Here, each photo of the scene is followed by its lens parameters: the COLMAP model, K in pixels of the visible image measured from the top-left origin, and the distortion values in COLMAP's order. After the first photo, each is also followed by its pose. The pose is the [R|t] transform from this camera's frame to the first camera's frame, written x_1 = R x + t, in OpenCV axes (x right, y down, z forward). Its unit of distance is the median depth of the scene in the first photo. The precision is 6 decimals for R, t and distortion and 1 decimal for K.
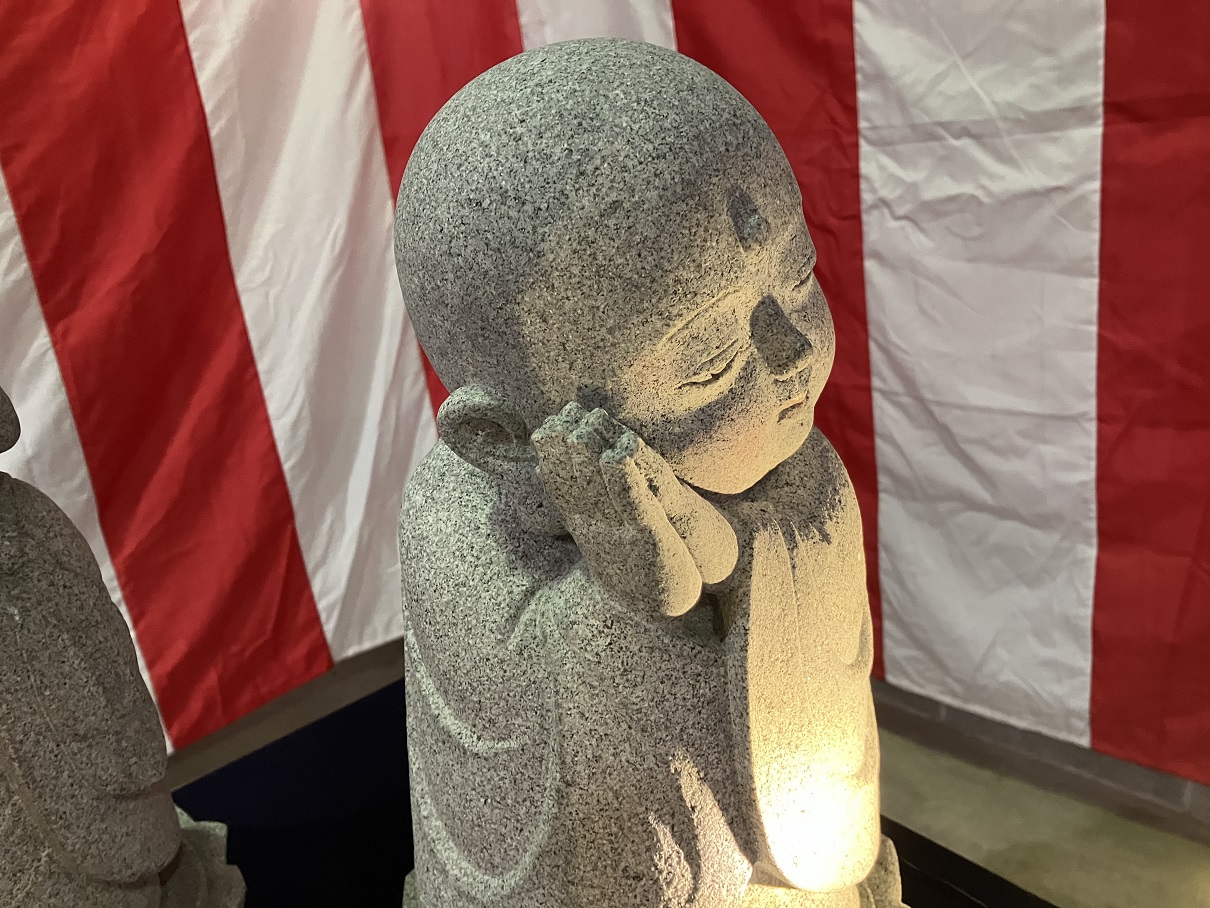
lens RADIAL K [[1016.2, 0, 611.0], [0, 1016.2, 446.8], [0, 0, 1]] dist [0.017822, -0.017624]
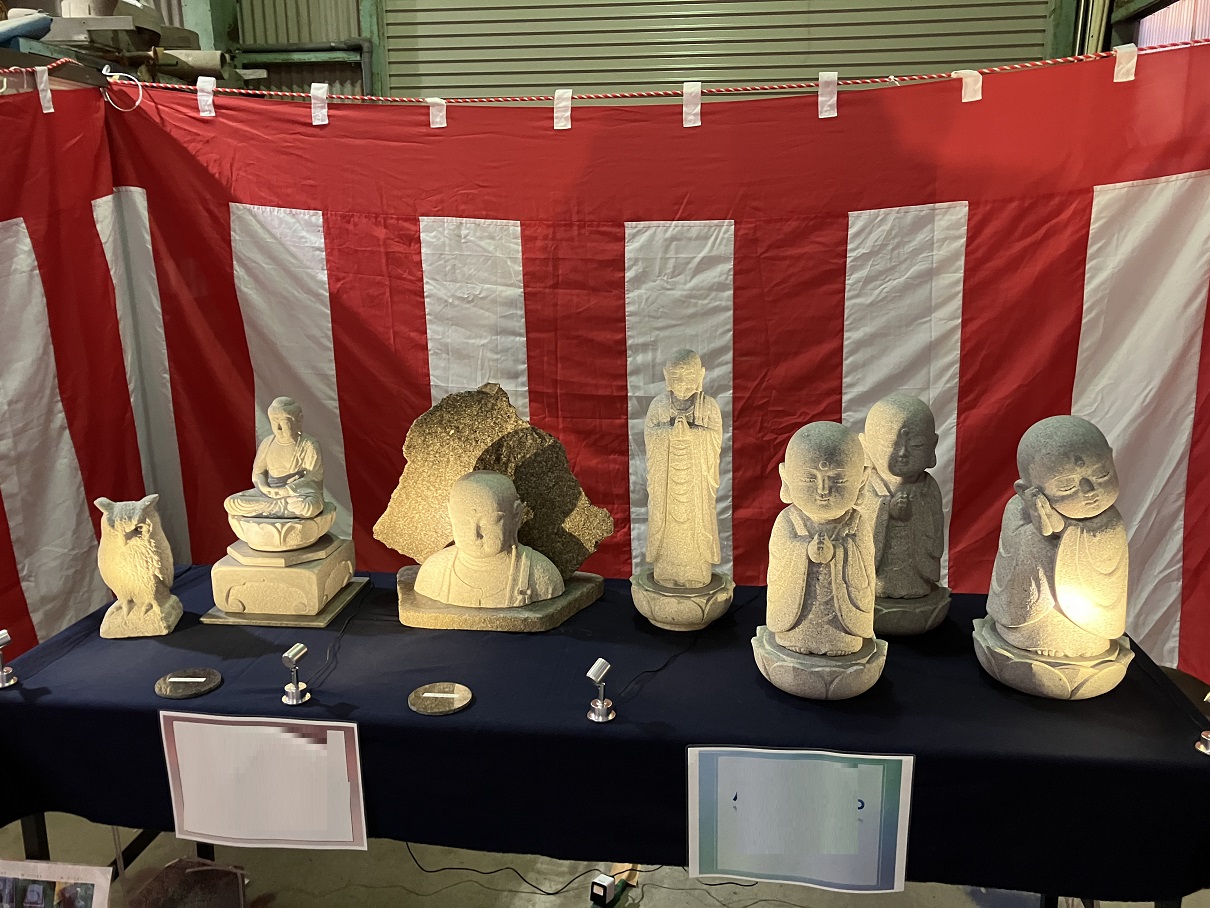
lens RADIAL K [[1016.2, 0, 607.4], [0, 1016.2, 448.2], [0, 0, 1]] dist [0.017822, -0.017624]
pose [[0.648624, 0.240154, -0.722228, 1.993126], [-0.289012, 0.955556, 0.058183, 0.083782], [0.704102, 0.170993, 0.689203, -3.665811]]
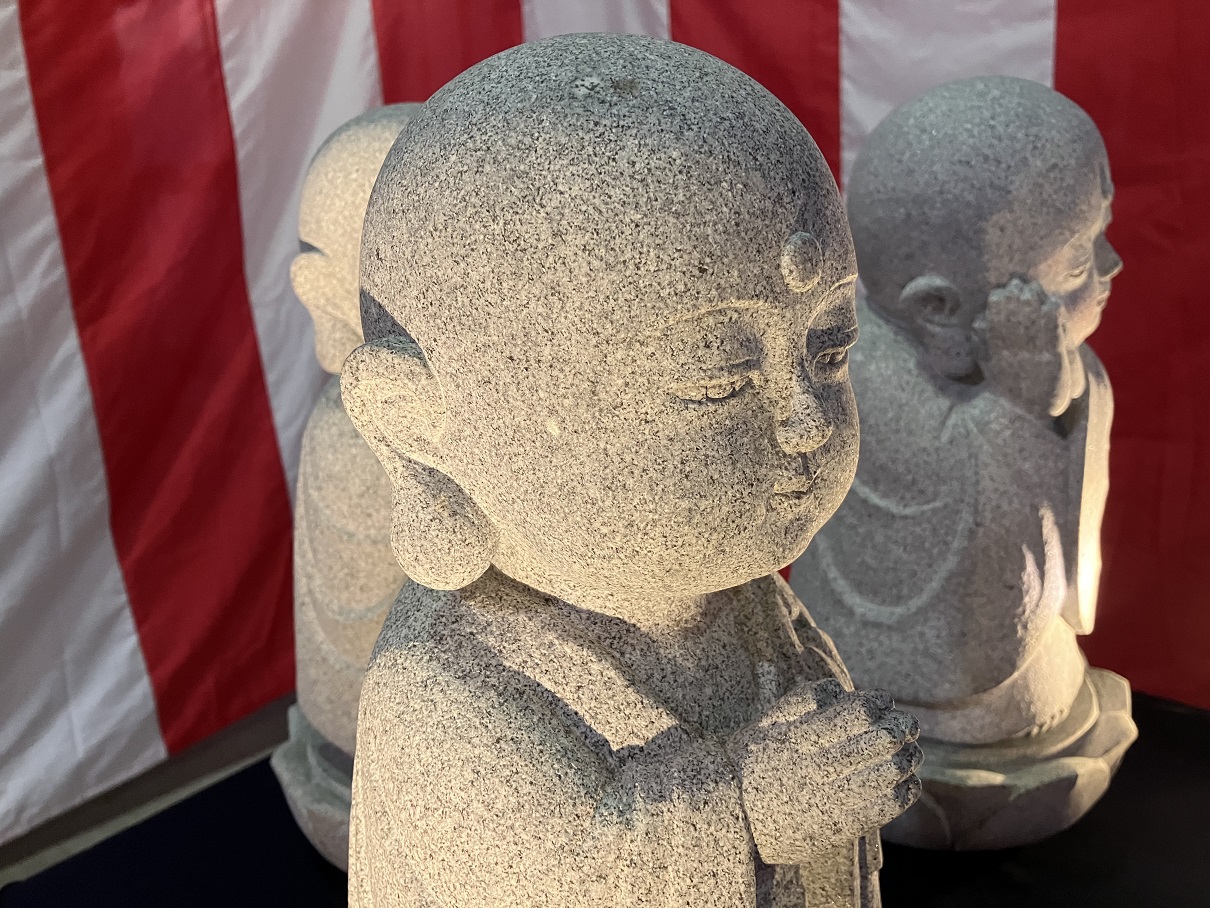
lens RADIAL K [[1016.2, 0, 635.7], [0, 1016.2, 445.8], [0, 0, 1]] dist [0.017822, -0.017624]
pose [[0.987972, 0.016603, 0.153740, -0.816150], [-0.007502, 0.998195, -0.059586, 0.300861], [-0.154452, 0.057716, 0.986313, -0.511956]]
